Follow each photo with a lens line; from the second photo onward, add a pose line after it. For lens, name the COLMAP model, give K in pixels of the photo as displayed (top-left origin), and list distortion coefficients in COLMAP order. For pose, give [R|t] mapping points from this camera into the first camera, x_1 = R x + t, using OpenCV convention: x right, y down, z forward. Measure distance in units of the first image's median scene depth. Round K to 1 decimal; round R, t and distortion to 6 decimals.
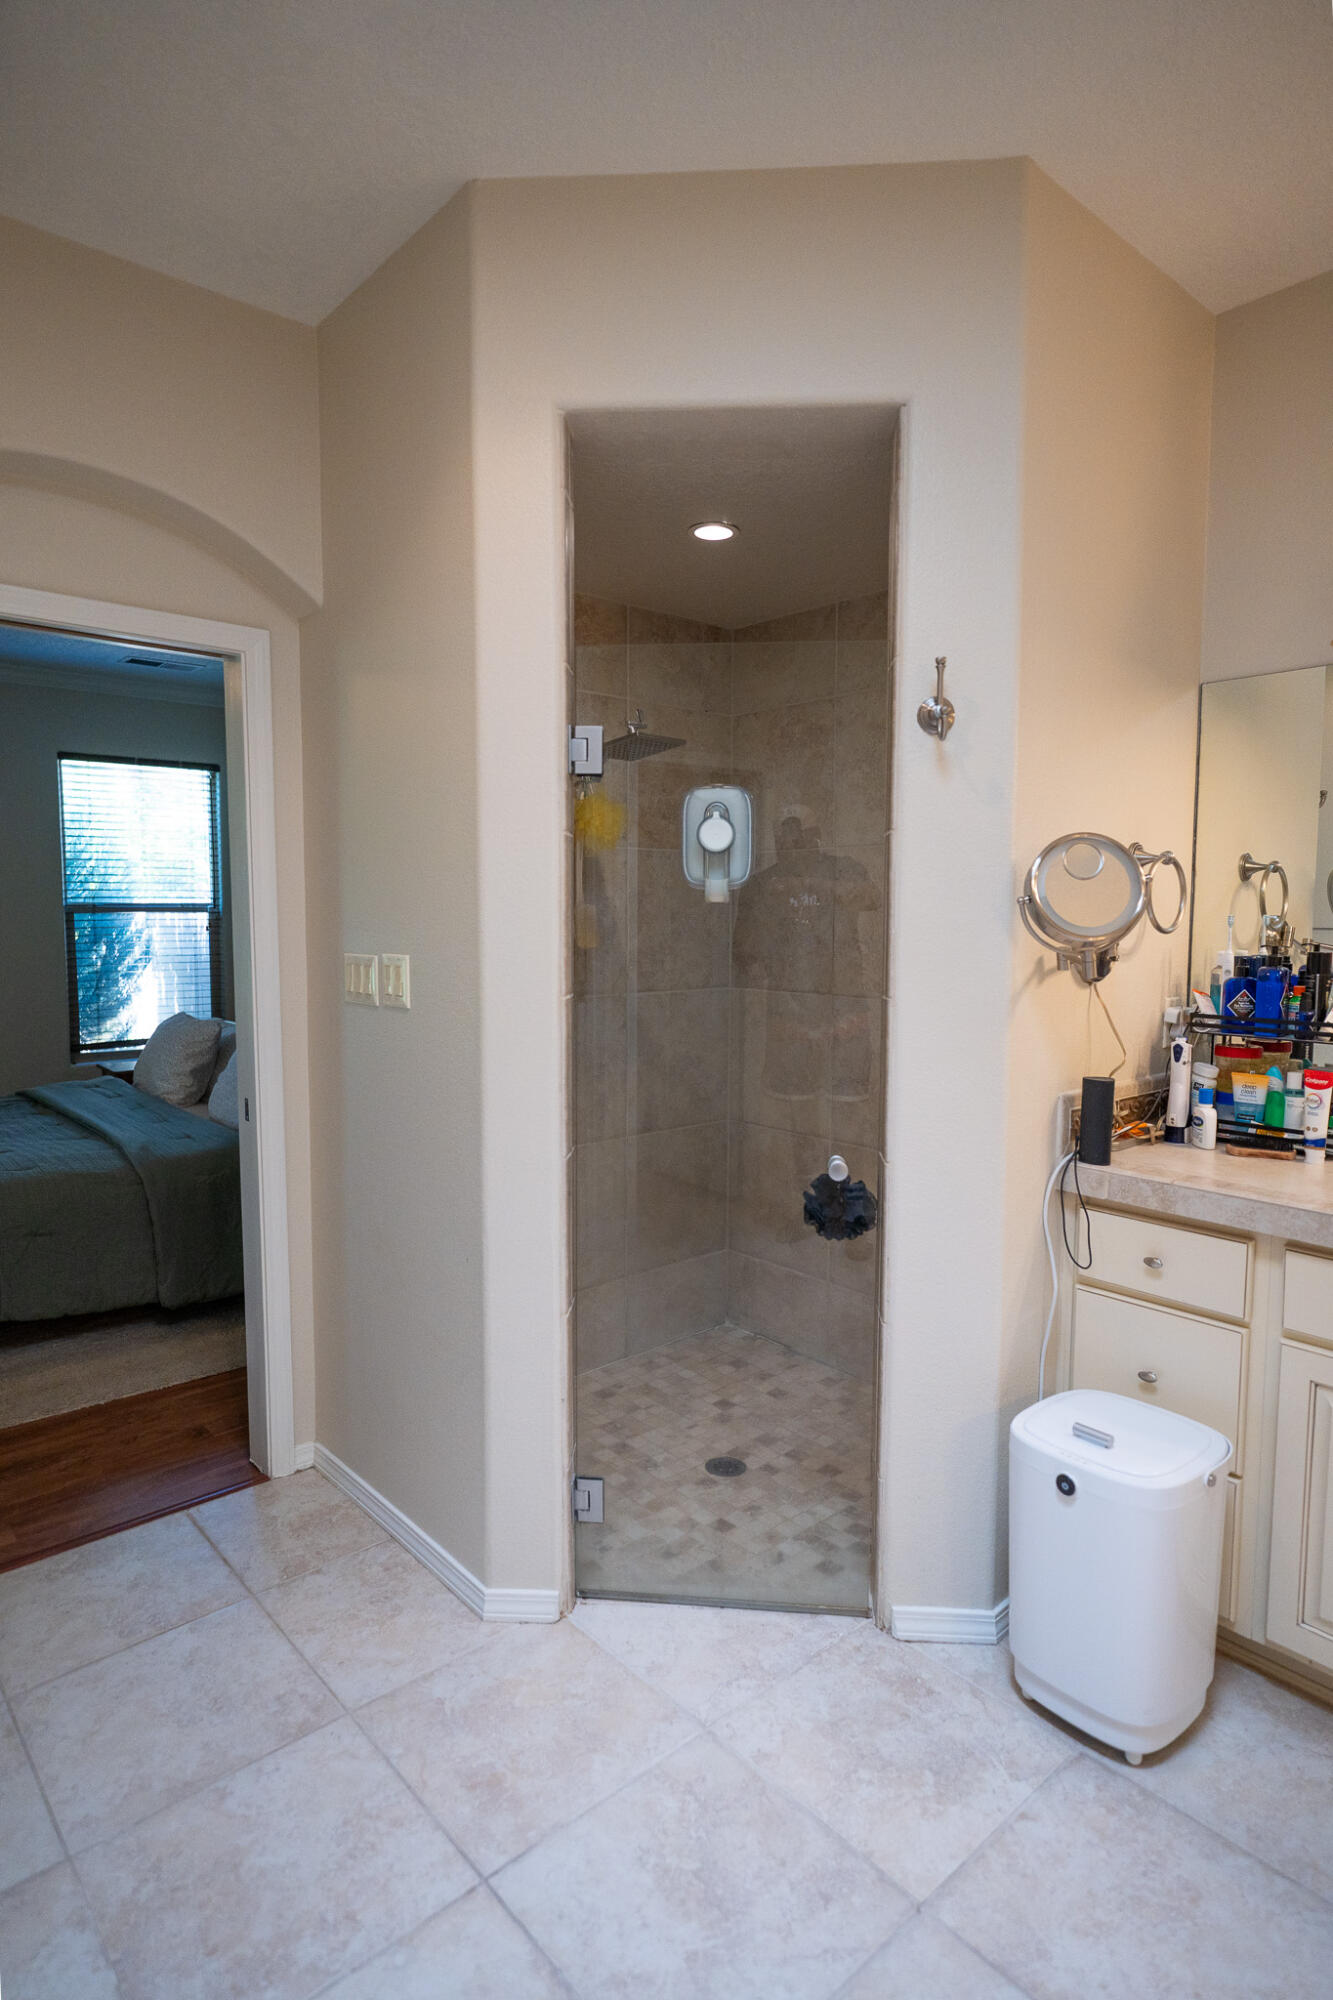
lens RADIAL K [[1107.1, 0, 666.5], [0, 1107.1, 1000.0], [0, 0, 1]] dist [0.002340, 0.001519]
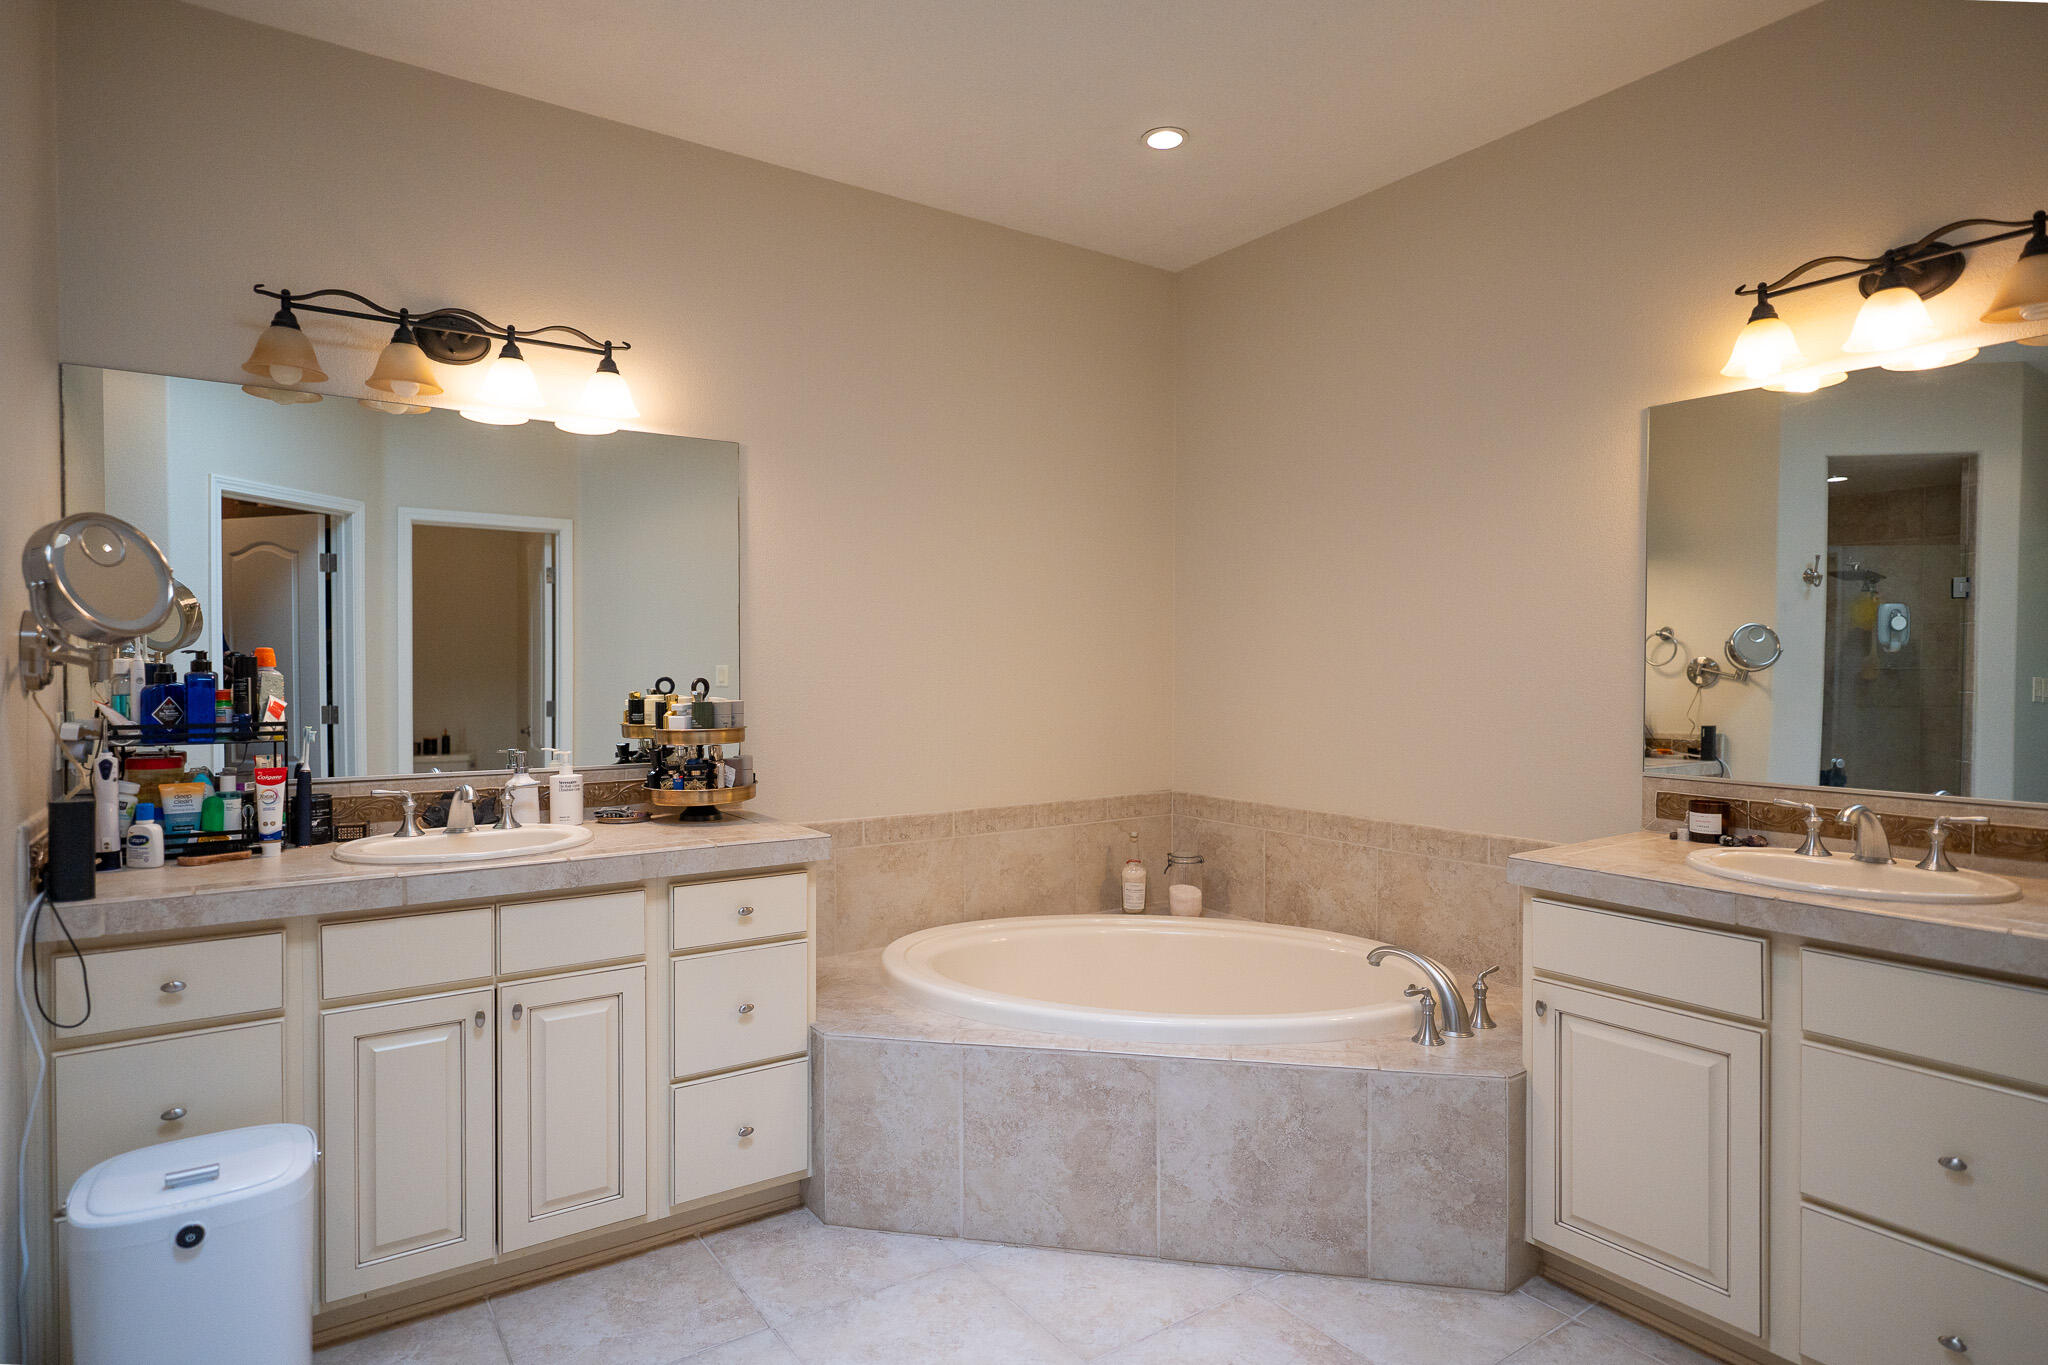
lens RADIAL K [[1116.4, 0, 1024.0], [0, 1116.4, 682.5], [0, 0, 1]] dist [0.000335, 0.000857]
pose [[0.113407, -0.018238, 0.993381, -0.358554], [0.079239, 0.996813, 0.009255, 0.028383], [-0.990384, 0.077664, 0.114491, 0.152874]]
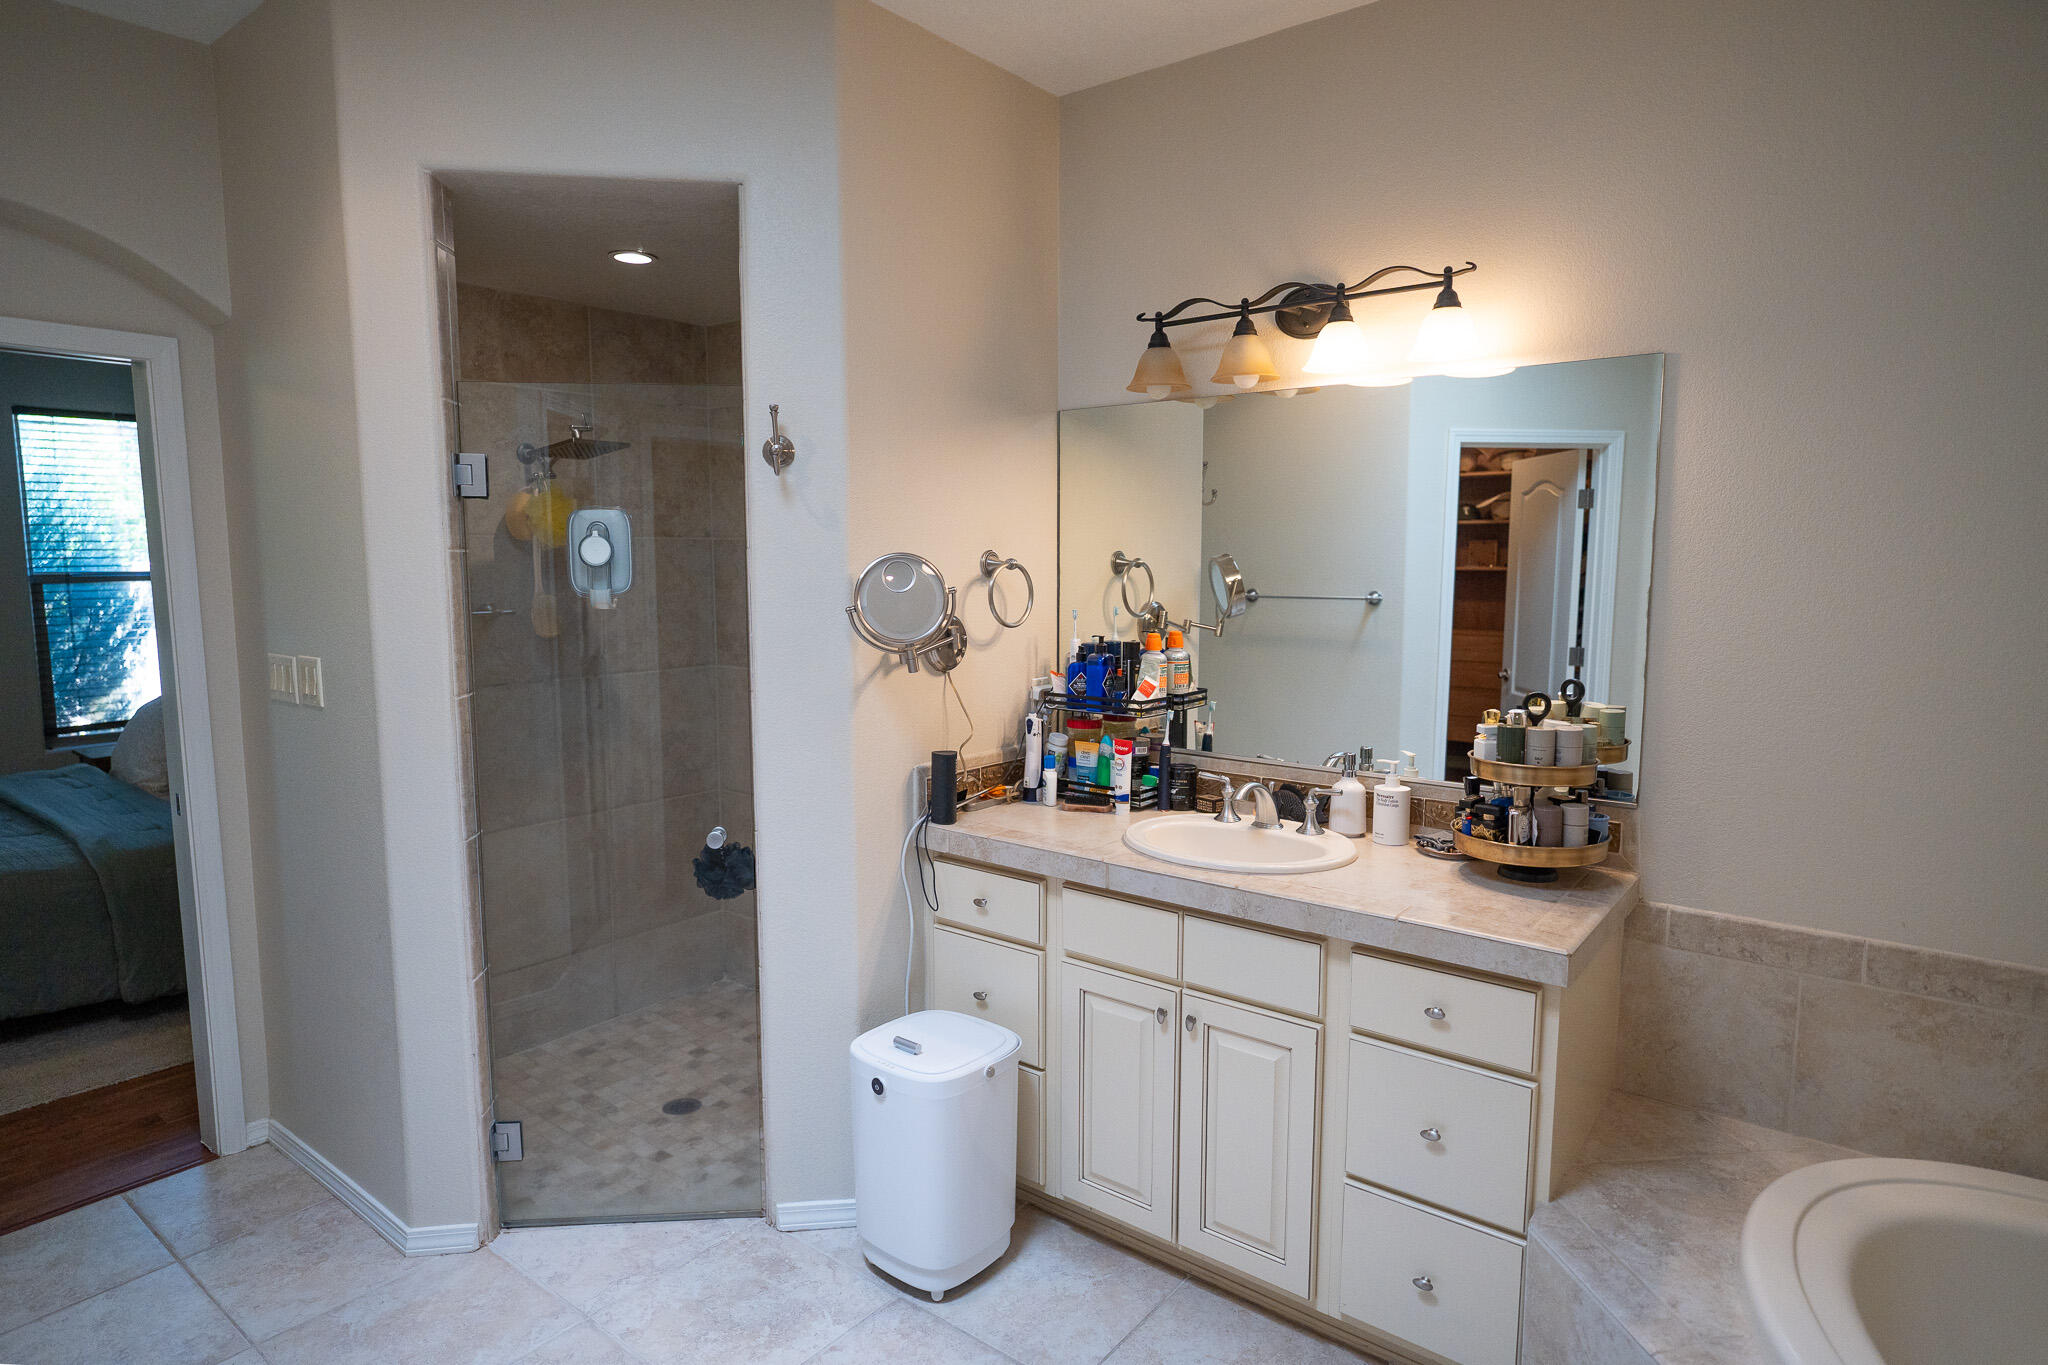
lens RADIAL K [[1152.0, 0, 1024.0], [0, 1152.0, 682.5], [0, 0, 1]] dist [0.003713, 0.001706]
pose [[0.983656, -0.023920, 0.178462, 0.237512], [0.018144, 0.999259, 0.033930, -0.042166], [-0.179142, -0.030138, 0.983362, -0.221252]]
